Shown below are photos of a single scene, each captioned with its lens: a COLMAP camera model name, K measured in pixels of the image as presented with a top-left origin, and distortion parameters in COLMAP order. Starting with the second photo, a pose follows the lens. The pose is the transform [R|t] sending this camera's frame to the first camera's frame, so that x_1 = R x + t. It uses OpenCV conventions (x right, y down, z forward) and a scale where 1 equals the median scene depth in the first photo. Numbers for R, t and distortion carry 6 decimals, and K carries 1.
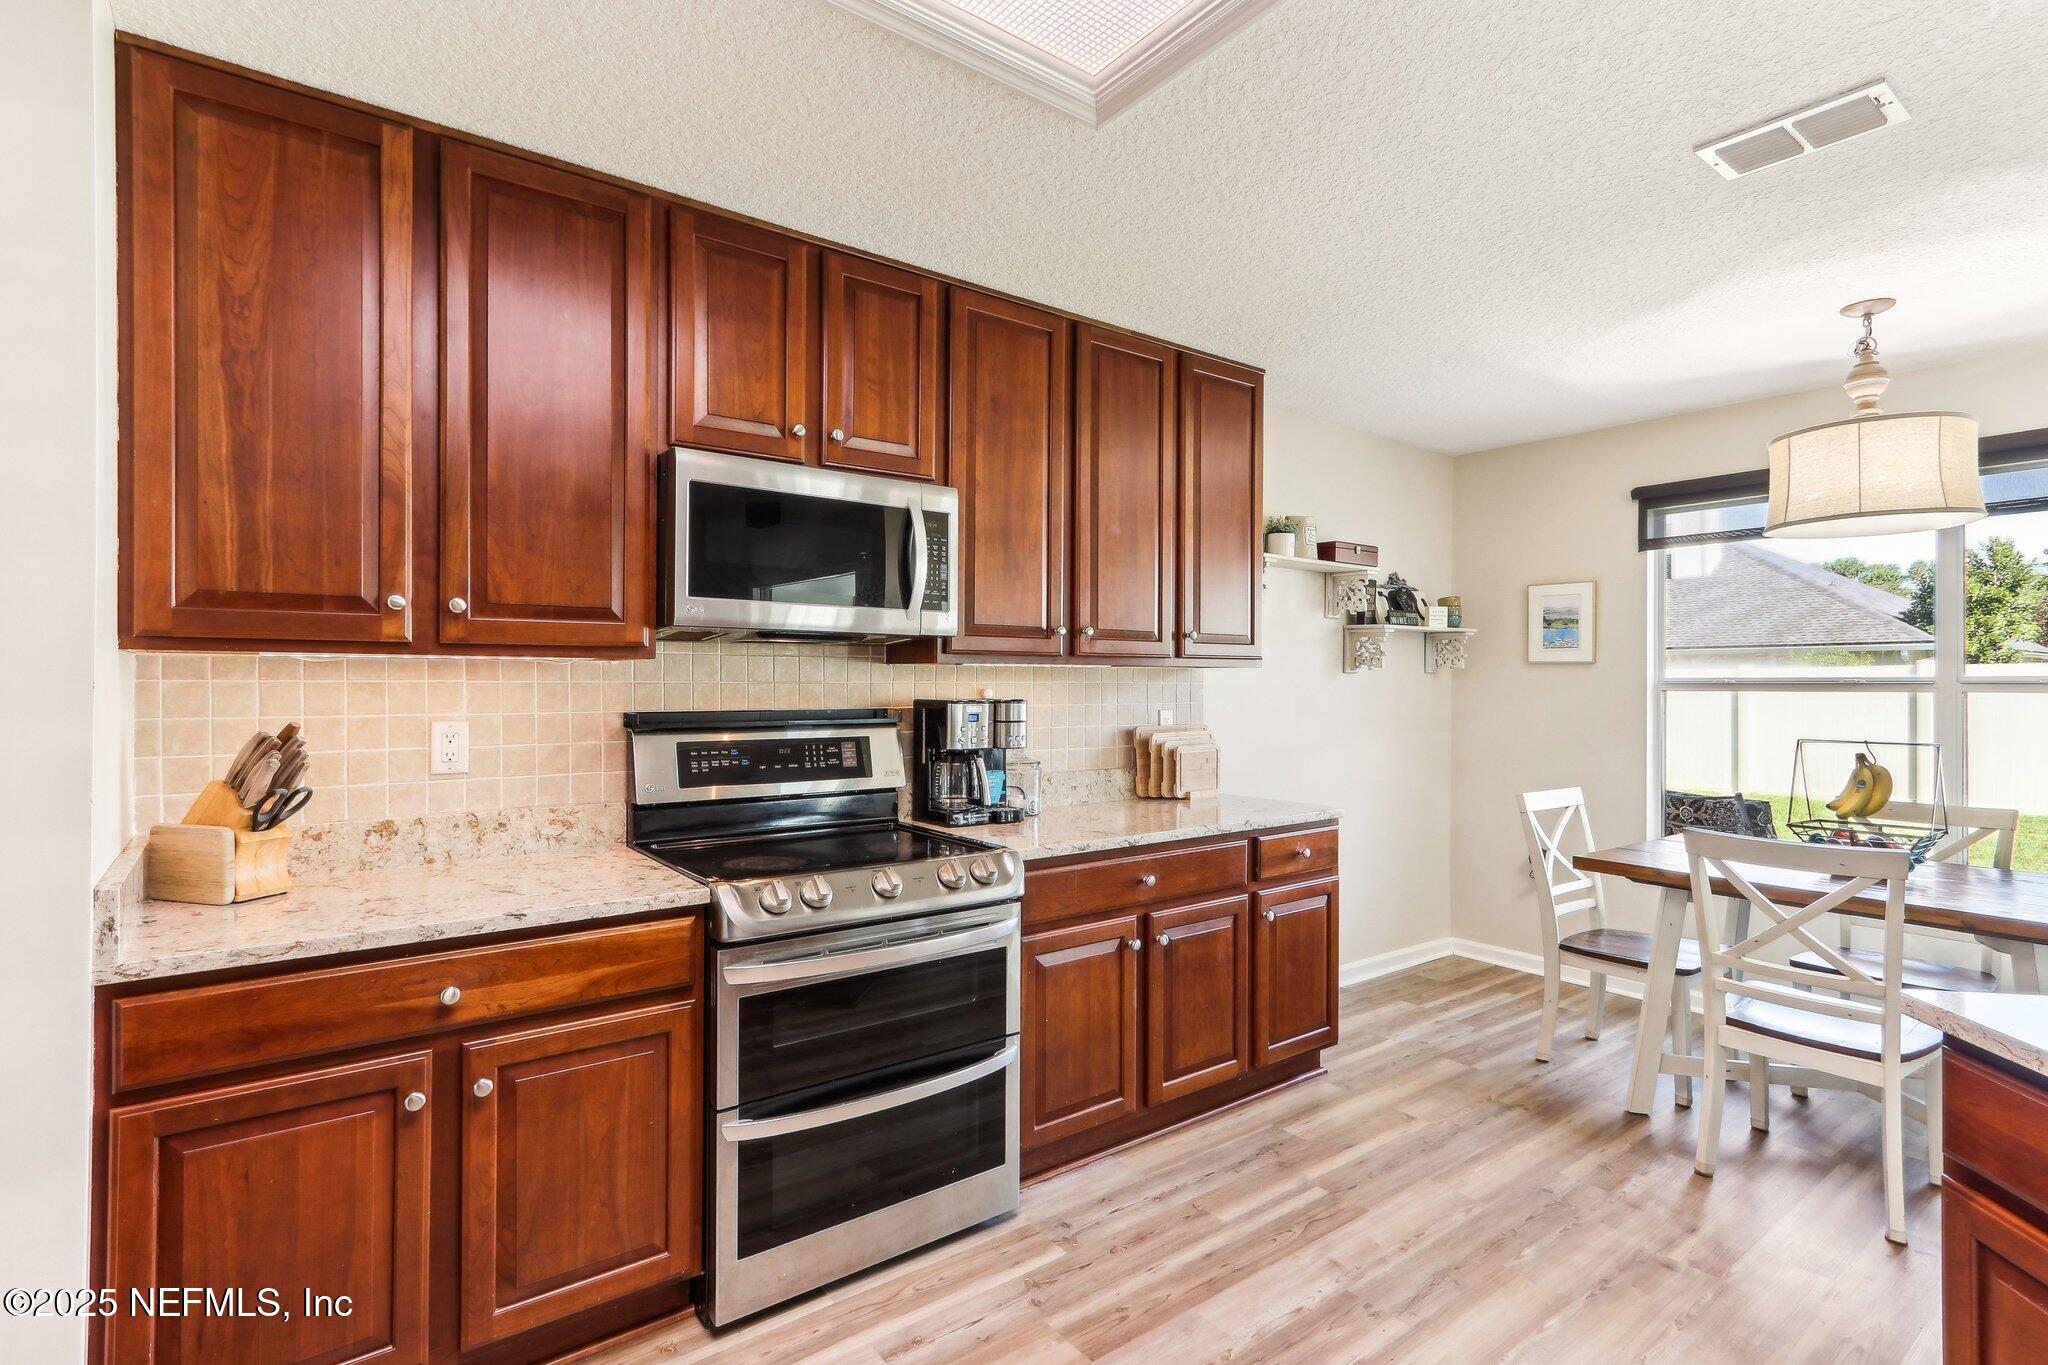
lens RADIAL K [[977.6, 0, 996.3], [0, 977.6, 680.6], [0, 0, 1]] dist [-0.003264, 0.004135]
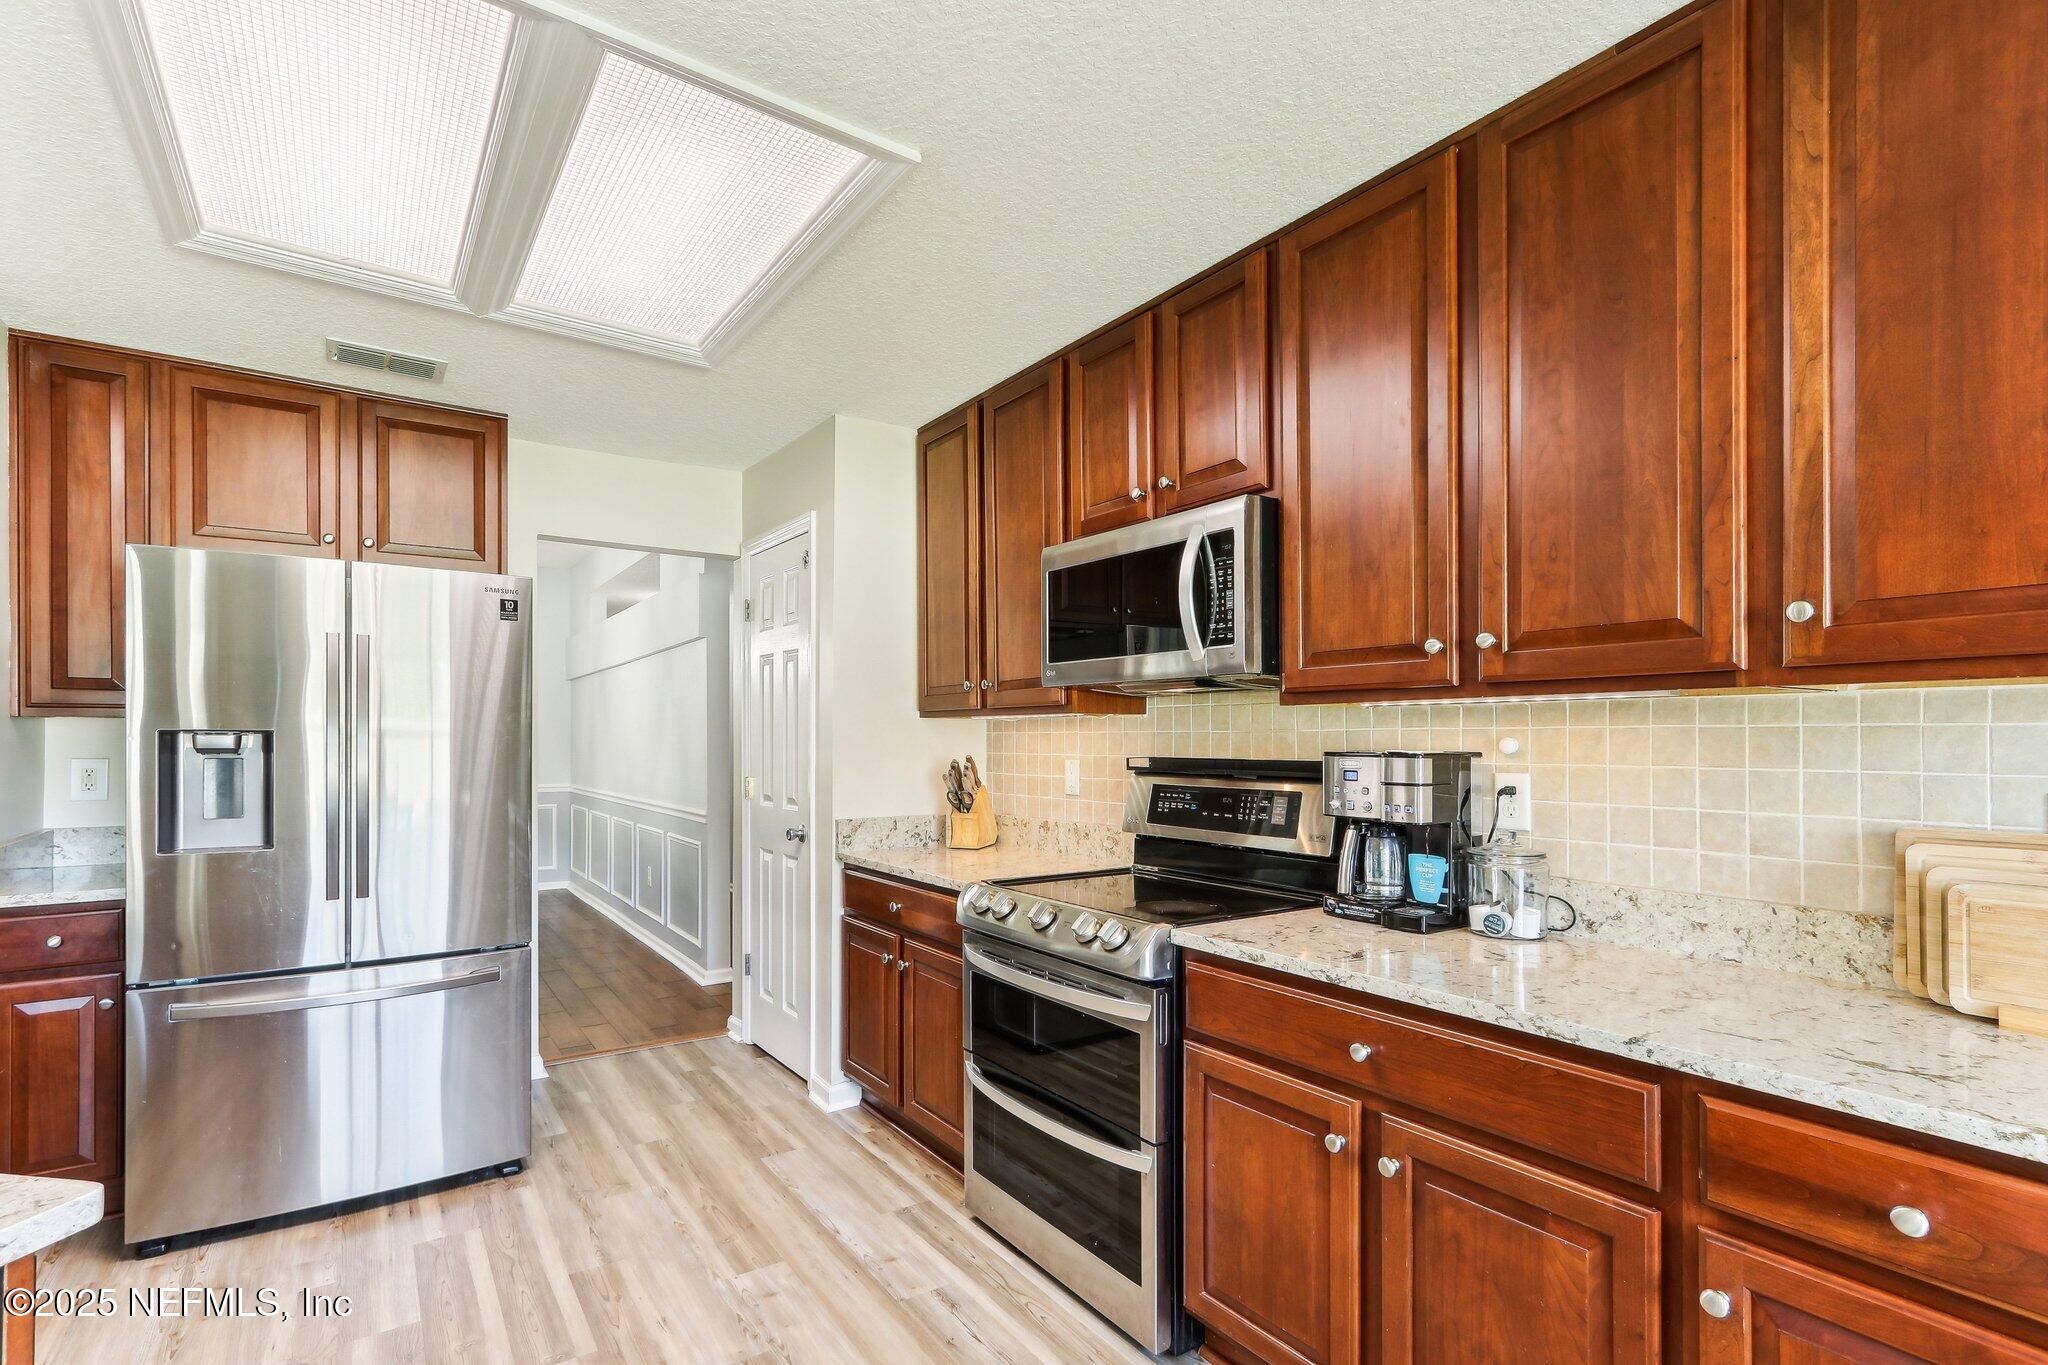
lens RADIAL K [[977.6, 0, 1010.8], [0, 977.6, 738.6], [0, 0, 1]] dist [-0.003264, 0.004135]
pose [[-0.038924, -0.001932, -0.999240, 0.801166], [0.001384, 0.999997, -0.001987, 0.011701], [0.999241, -0.001460, -0.038921, 0.841229]]
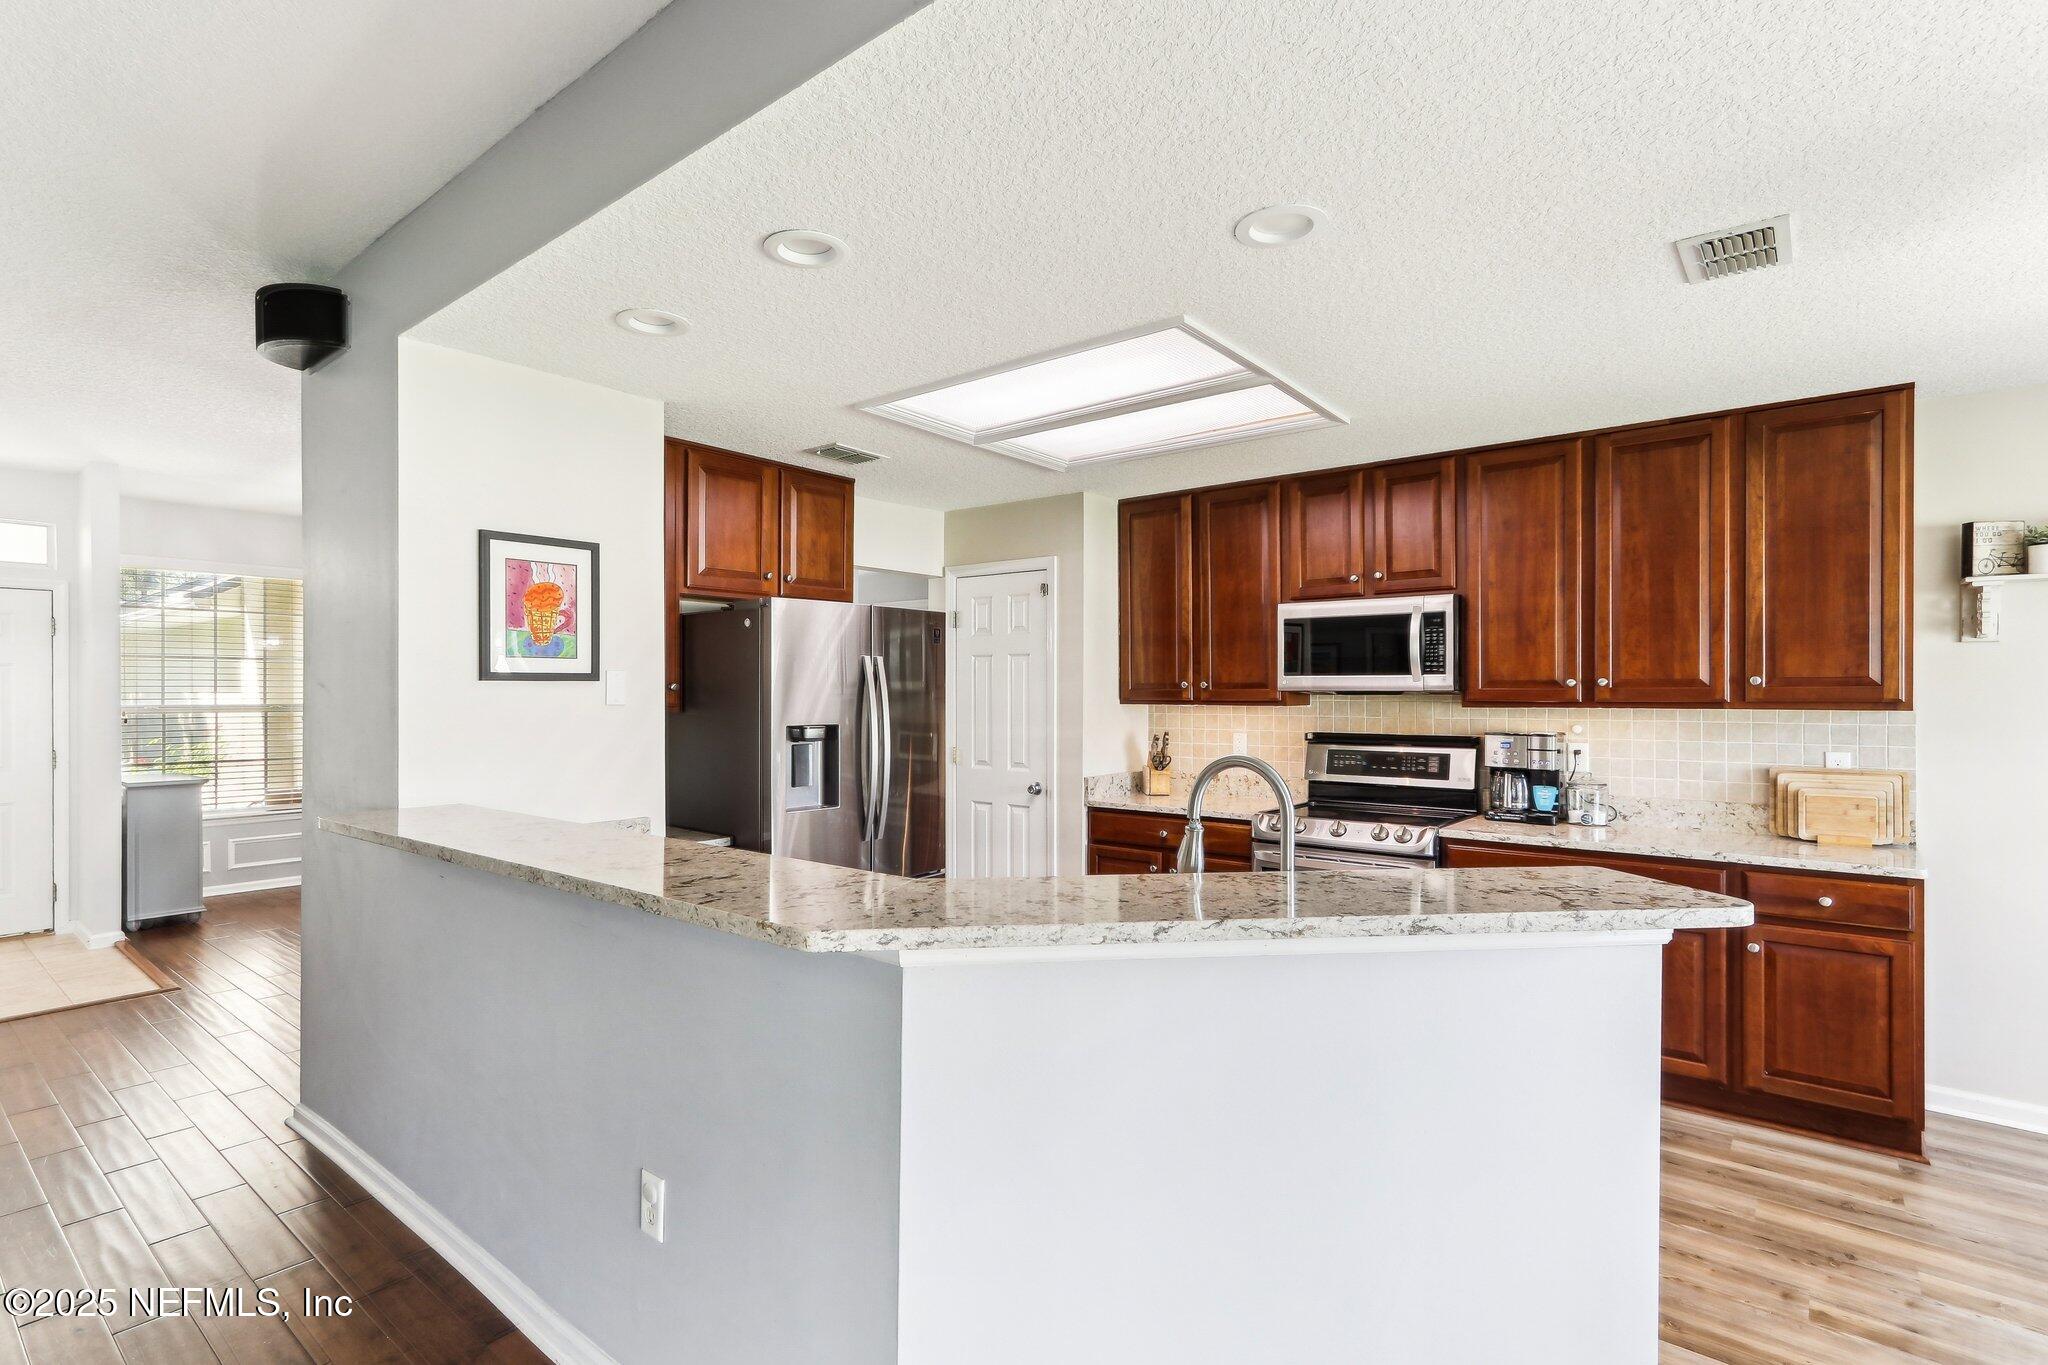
lens RADIAL K [[977.6, 0, 1009.1], [0, 977.6, 696.4], [0, 0, 1]] dist [-0.003264, 0.004135]
pose [[0.245707, 0.000506, -0.969344, 1.283253], [0.001004, 0.999999, 0.000776, -0.038449], [0.969344, -0.001164, 0.245707, -0.051465]]
